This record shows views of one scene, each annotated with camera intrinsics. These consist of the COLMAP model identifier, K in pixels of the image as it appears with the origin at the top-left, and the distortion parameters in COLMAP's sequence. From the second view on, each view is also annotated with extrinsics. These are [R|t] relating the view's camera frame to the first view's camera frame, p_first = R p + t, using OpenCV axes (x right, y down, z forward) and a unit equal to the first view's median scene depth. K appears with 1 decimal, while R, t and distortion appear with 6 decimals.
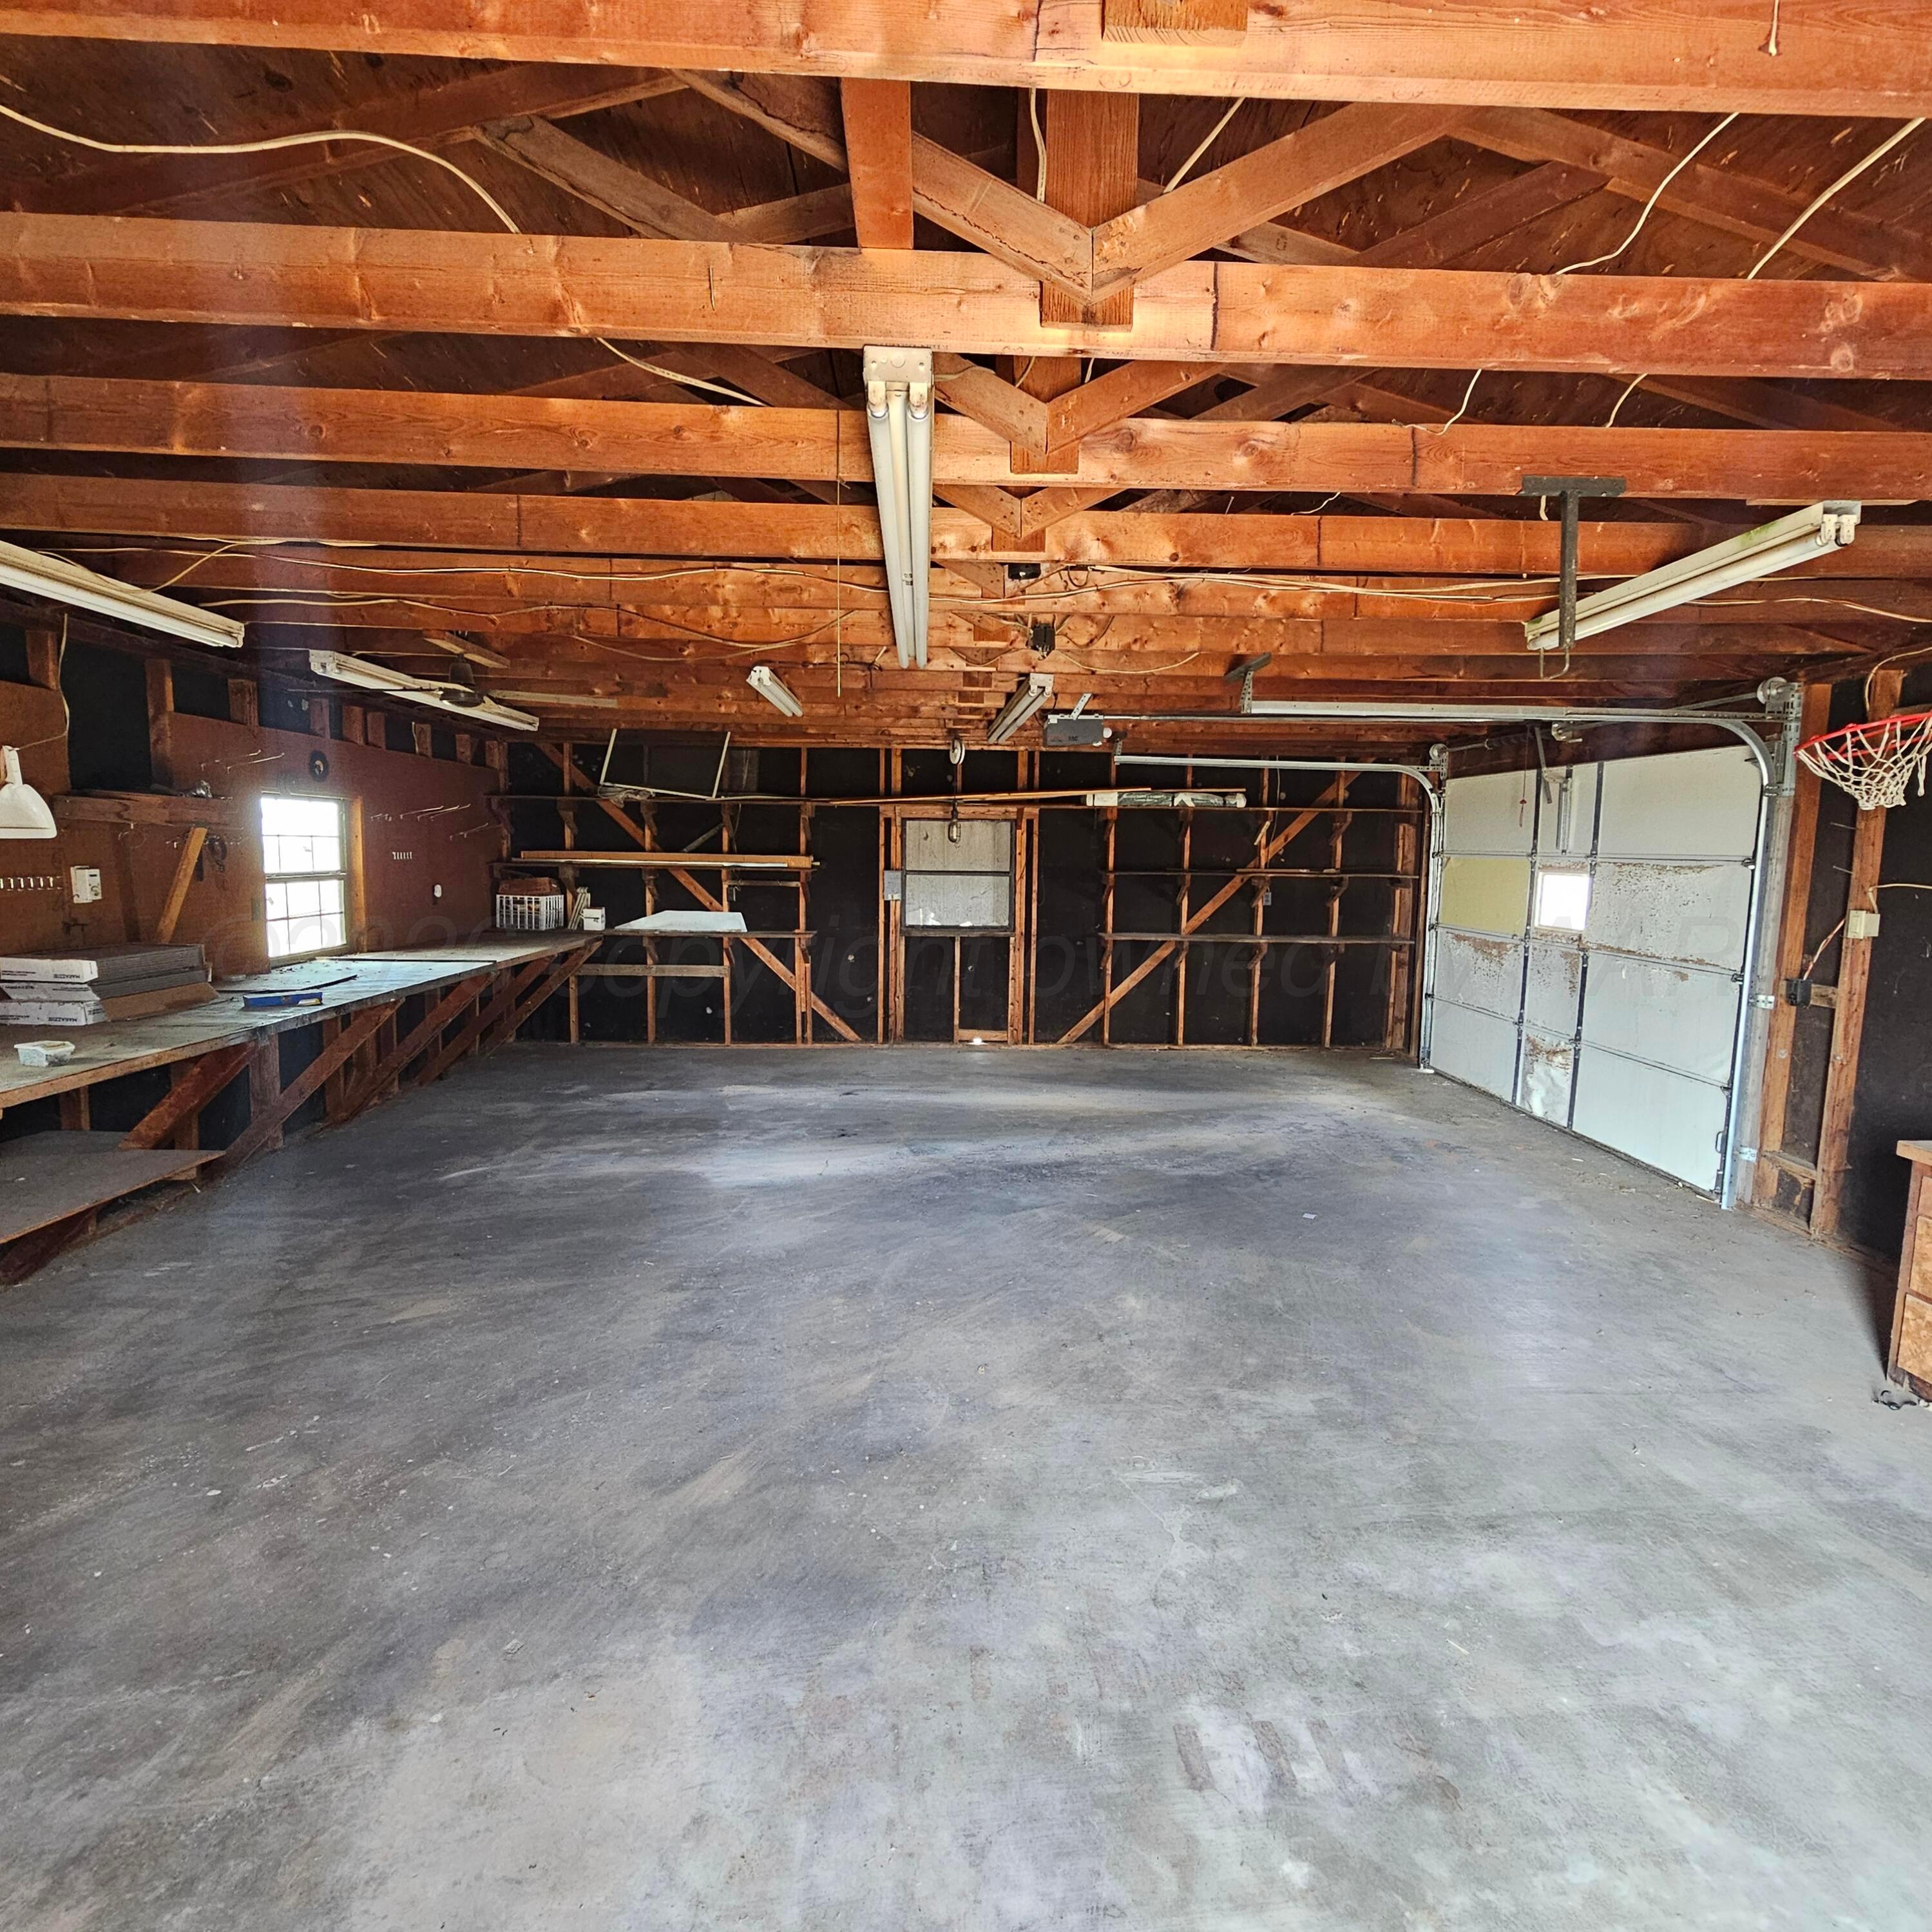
lens RADIAL K [[1058.6, 0, 968.2], [0, 1058.6, 970.1], [0, 0, 1]] dist [-0.005453, -0.003290]
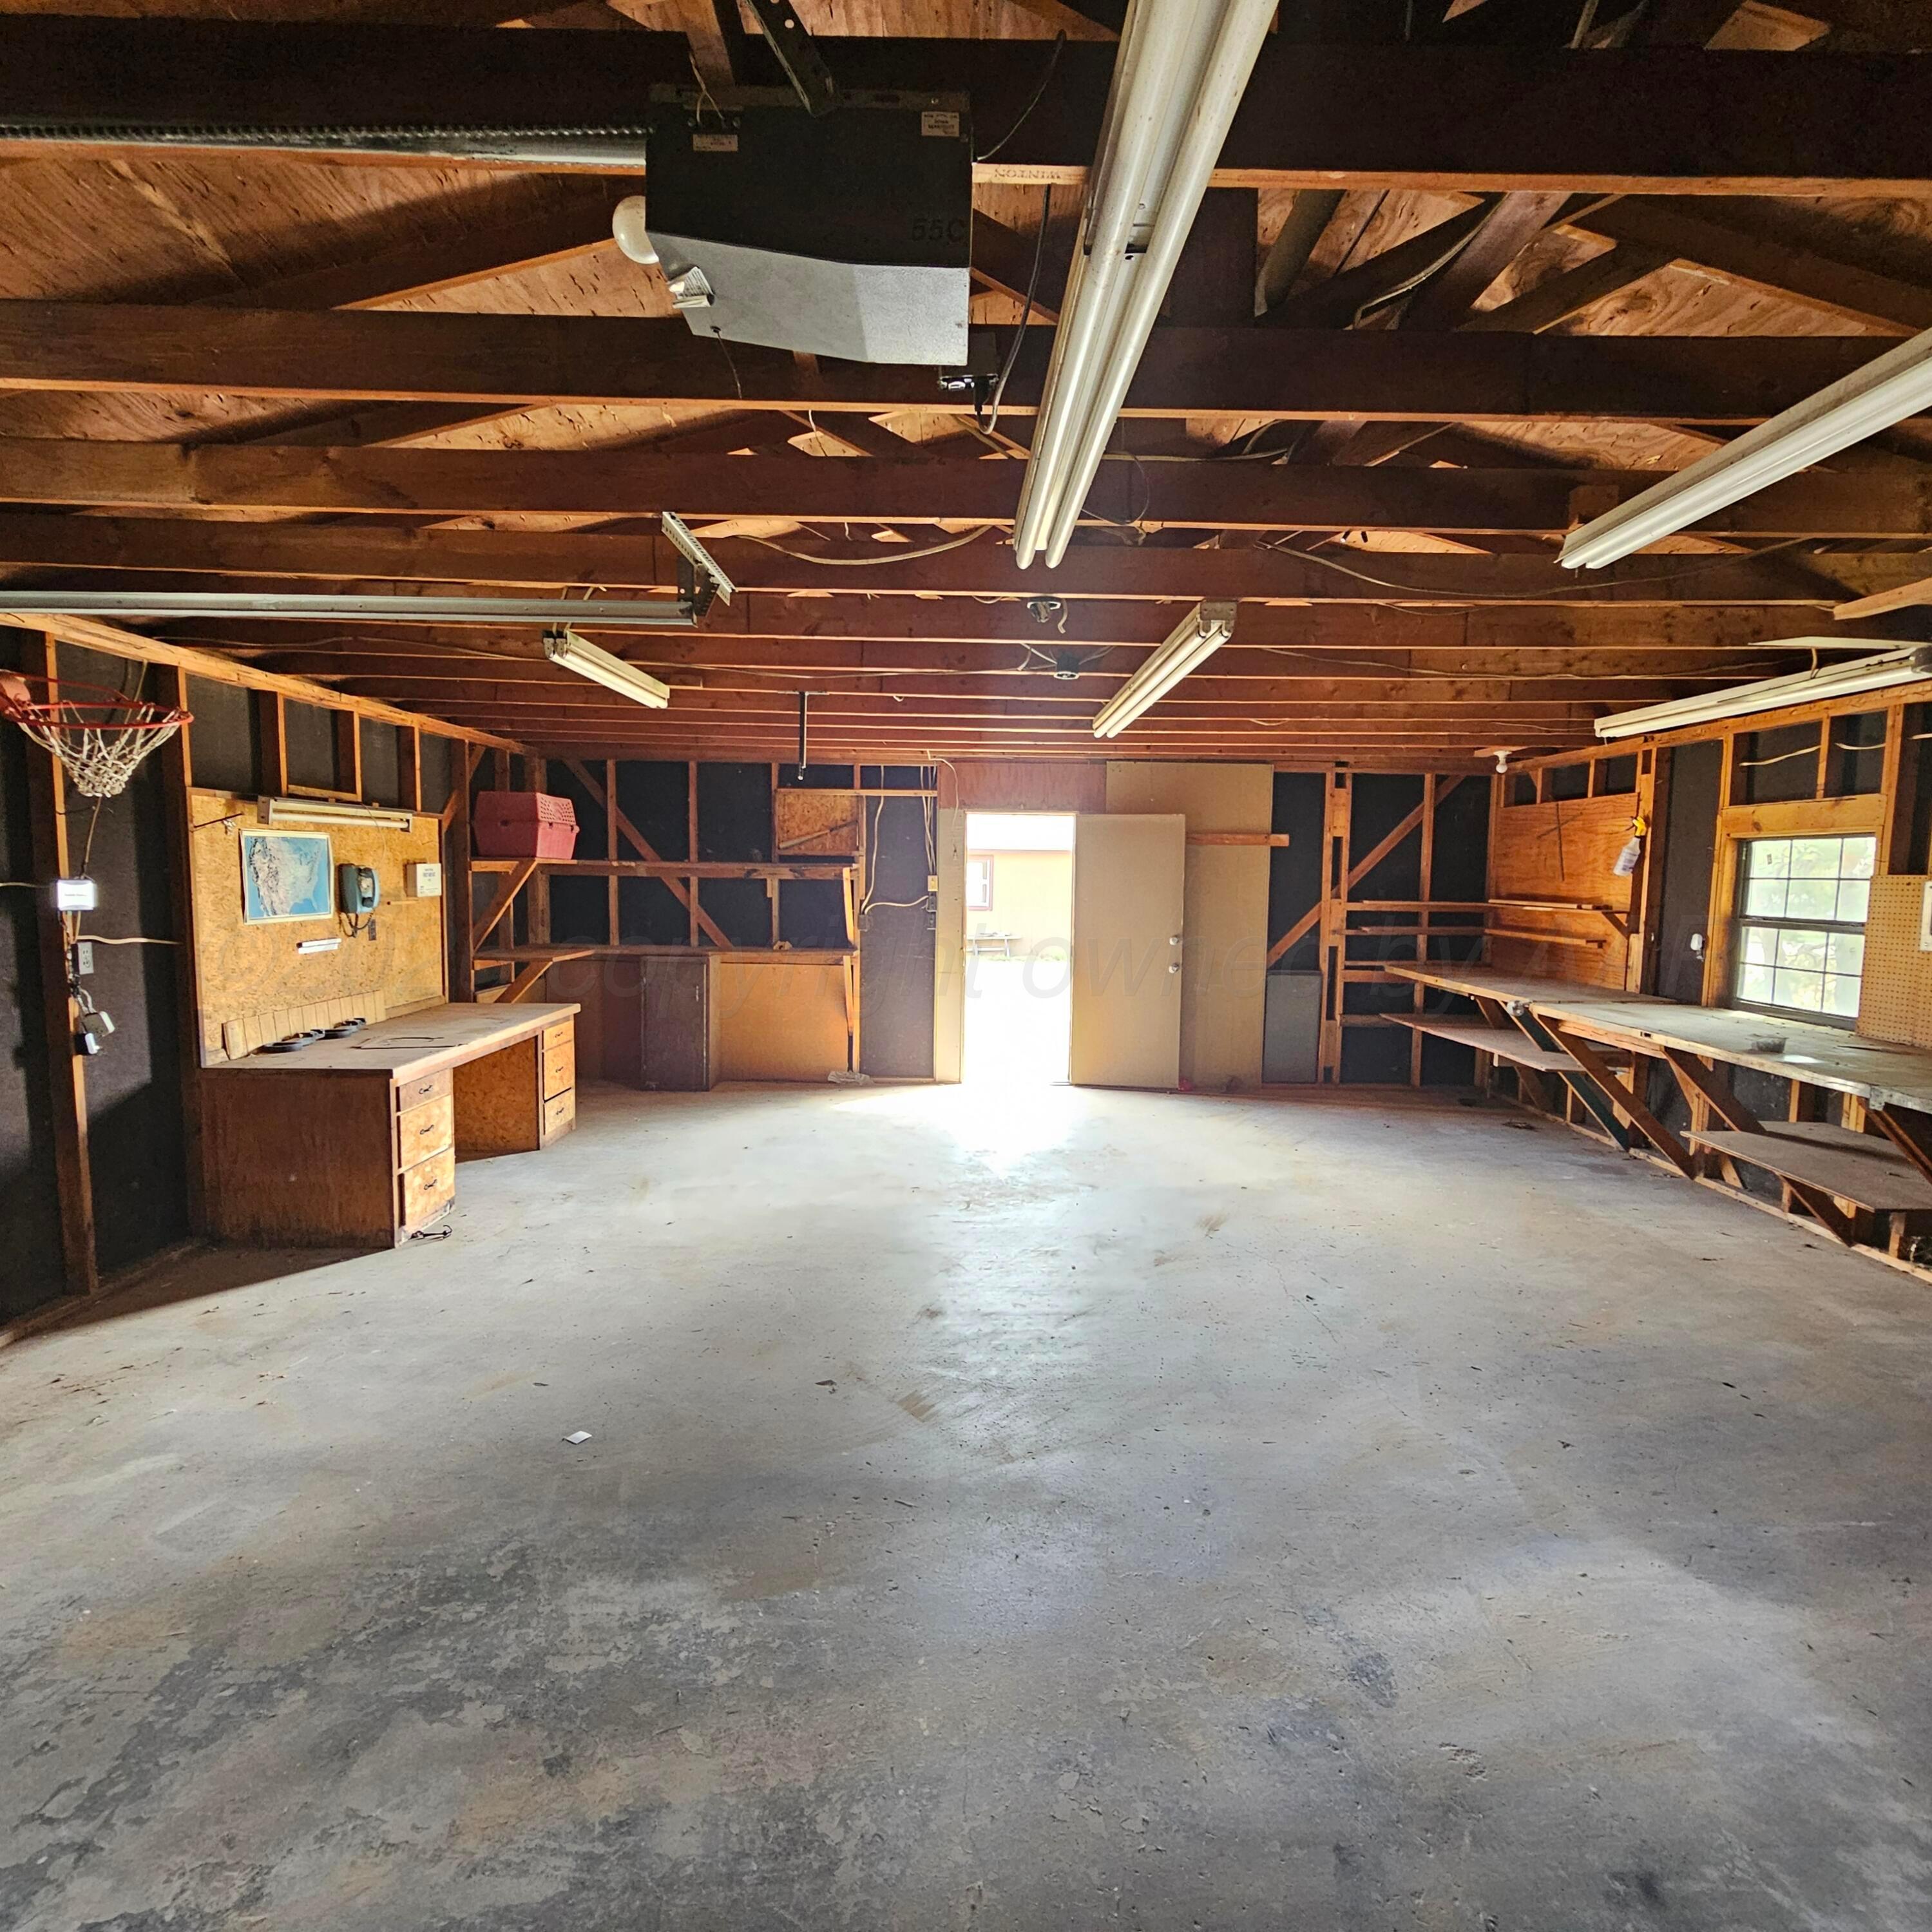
lens RADIAL K [[1058.6, 0, 966.4], [0, 1058.6, 967.8], [0, 0, 1]] dist [-0.005453, -0.003290]
pose [[-0.999085, -0.035969, 0.023138, 0.079316], [-0.030756, 0.980178, 0.195719, -0.156139], [-0.029719, 0.194828, -0.980387, 1.413056]]
